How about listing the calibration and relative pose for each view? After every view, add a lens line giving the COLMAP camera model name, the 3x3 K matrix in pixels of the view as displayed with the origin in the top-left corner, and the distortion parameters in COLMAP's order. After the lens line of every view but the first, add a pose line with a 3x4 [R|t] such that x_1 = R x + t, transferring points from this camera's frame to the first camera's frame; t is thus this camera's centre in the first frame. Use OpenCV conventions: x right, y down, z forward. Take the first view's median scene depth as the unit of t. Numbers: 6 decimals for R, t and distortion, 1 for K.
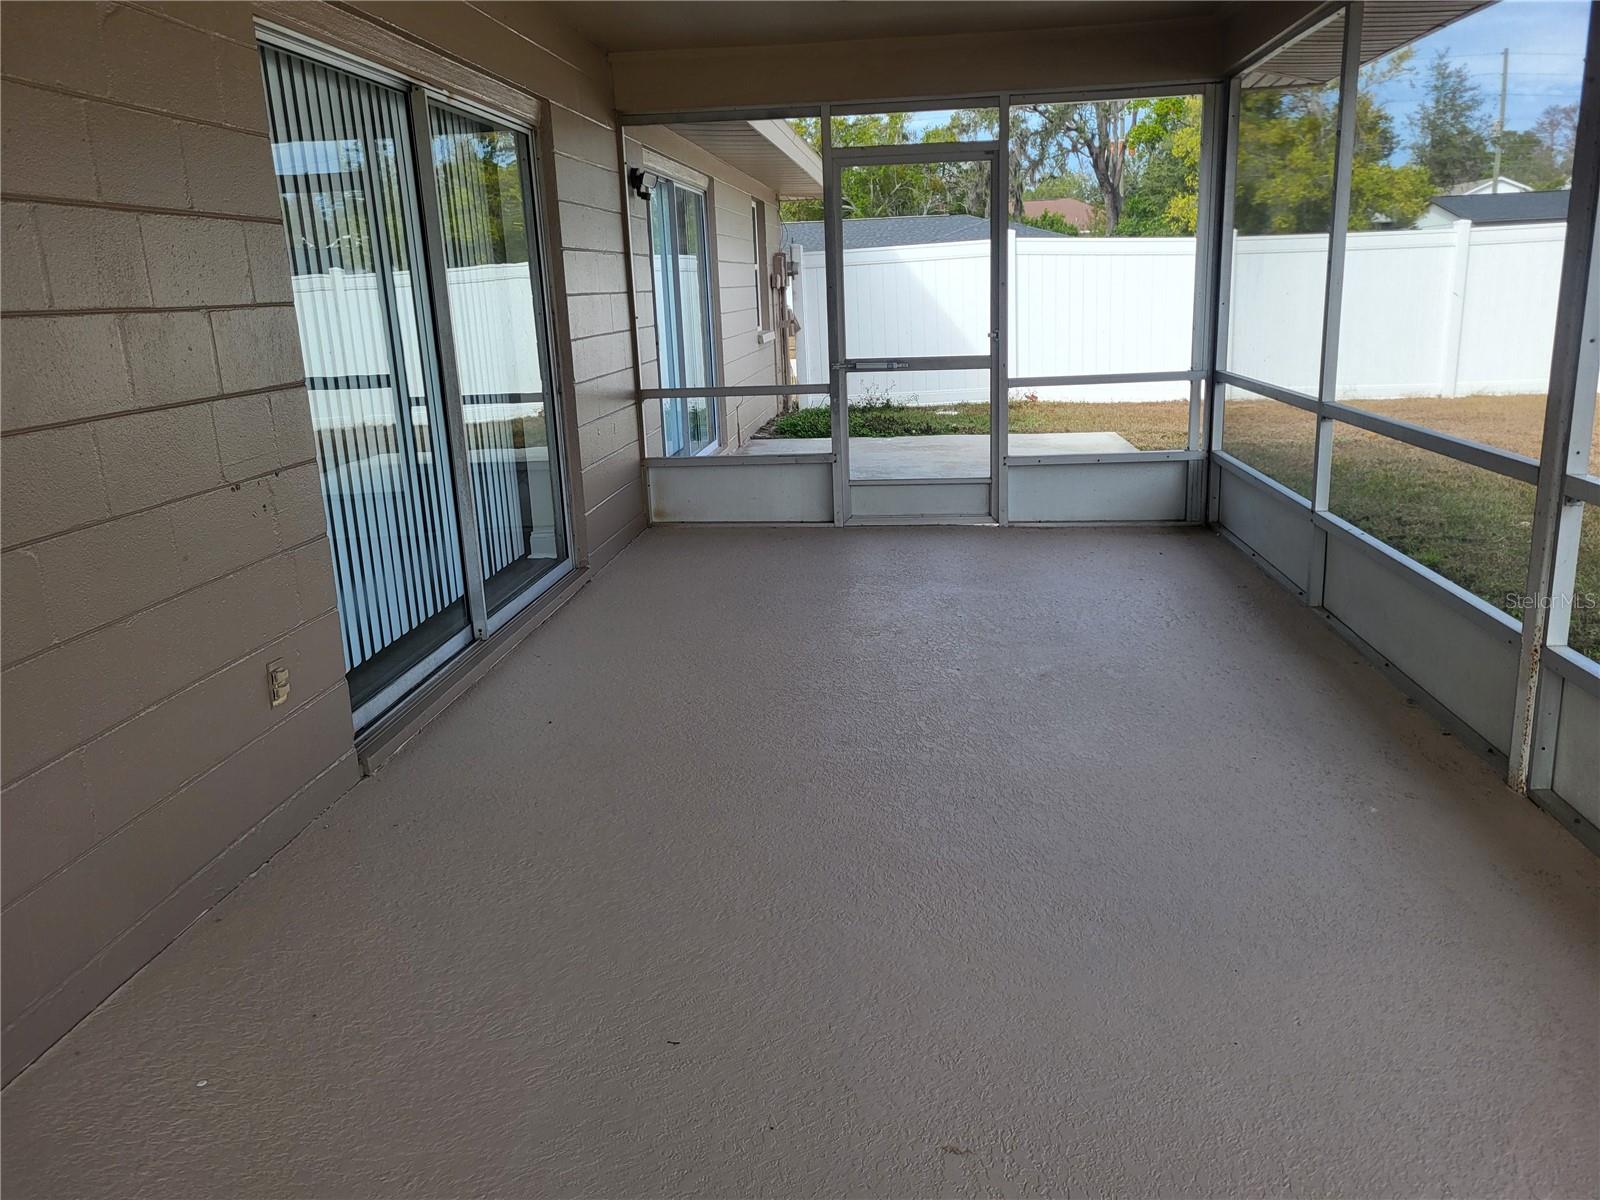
lens RADIAL K [[1211.1, 0, 804.0], [0, 1211.1, 605.8], [0, 0, 1]] dist [0.047242, -0.043879]
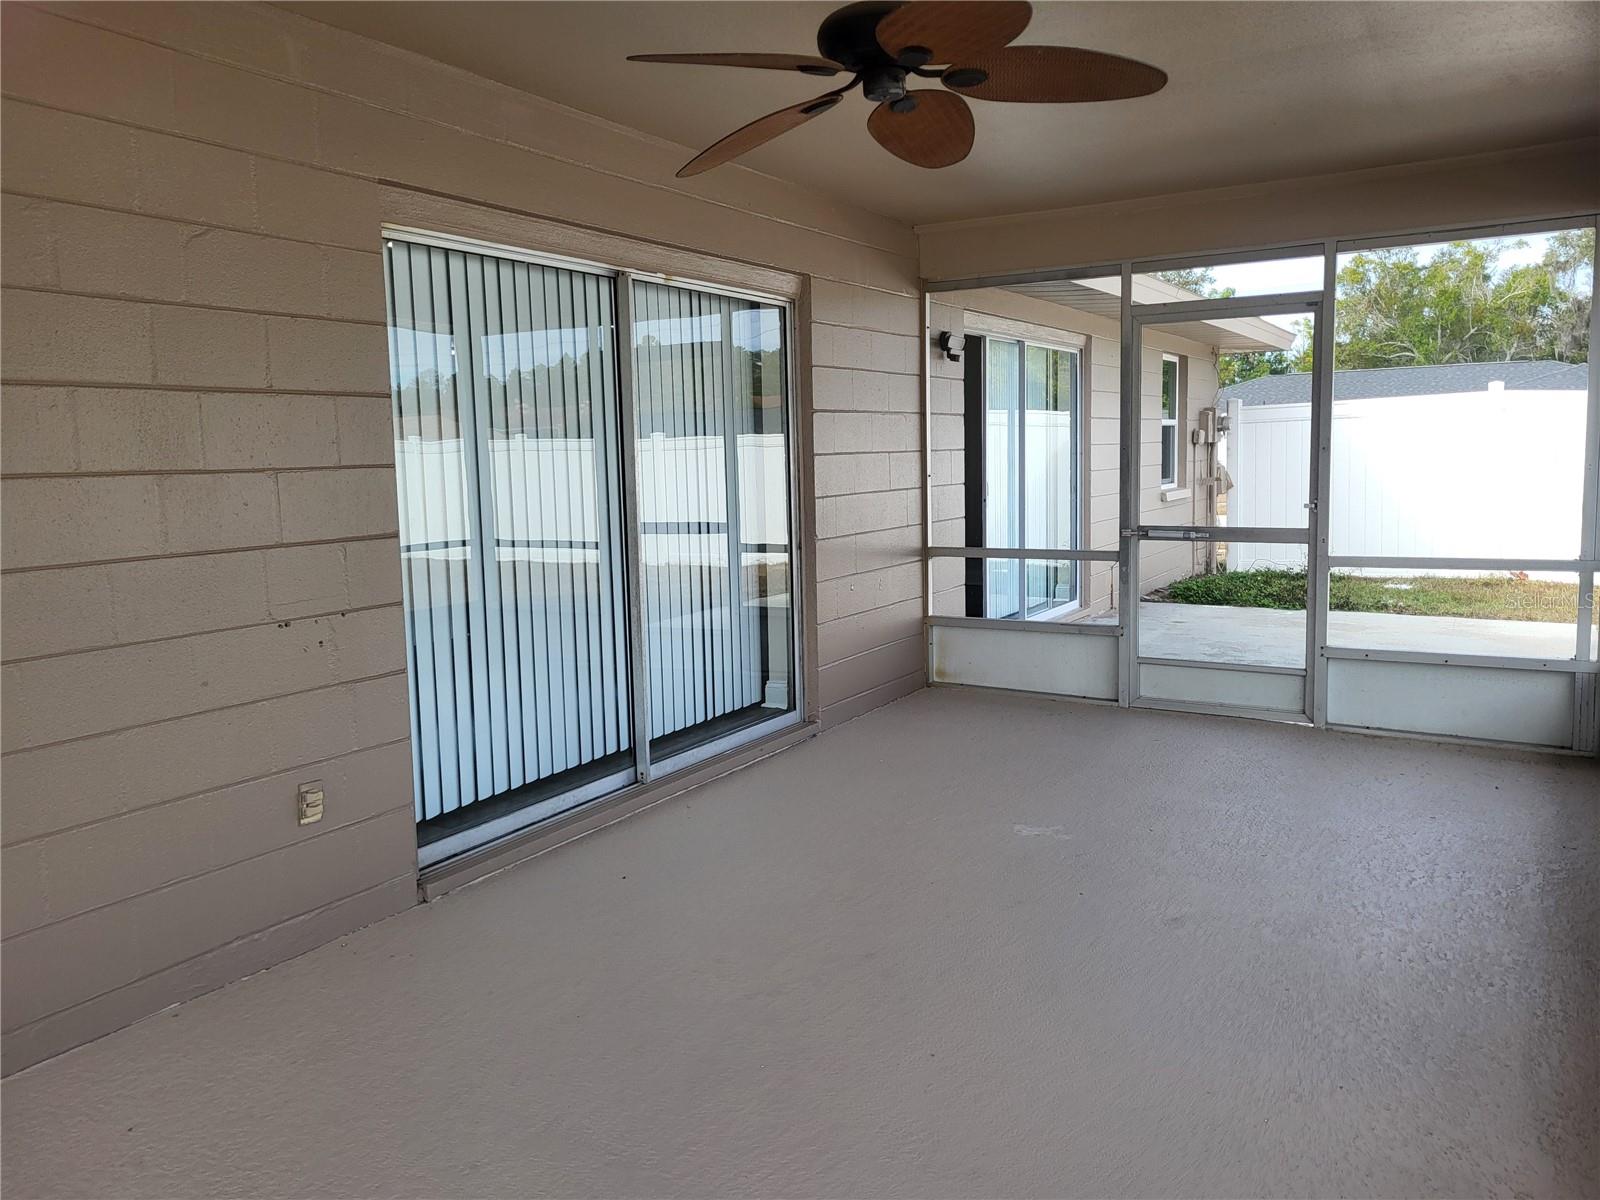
lens RADIAL K [[1207.7, 0, 809.9], [0, 1207.7, 587.8], [0, 0, 1]] dist [0.052805, -0.047303]
pose [[0.903097, 0.065598, -0.424397, 0.209981], [-0.120190, 0.987378, -0.103142, -0.033869], [0.412275, 0.144155, 0.899583, 0.084479]]
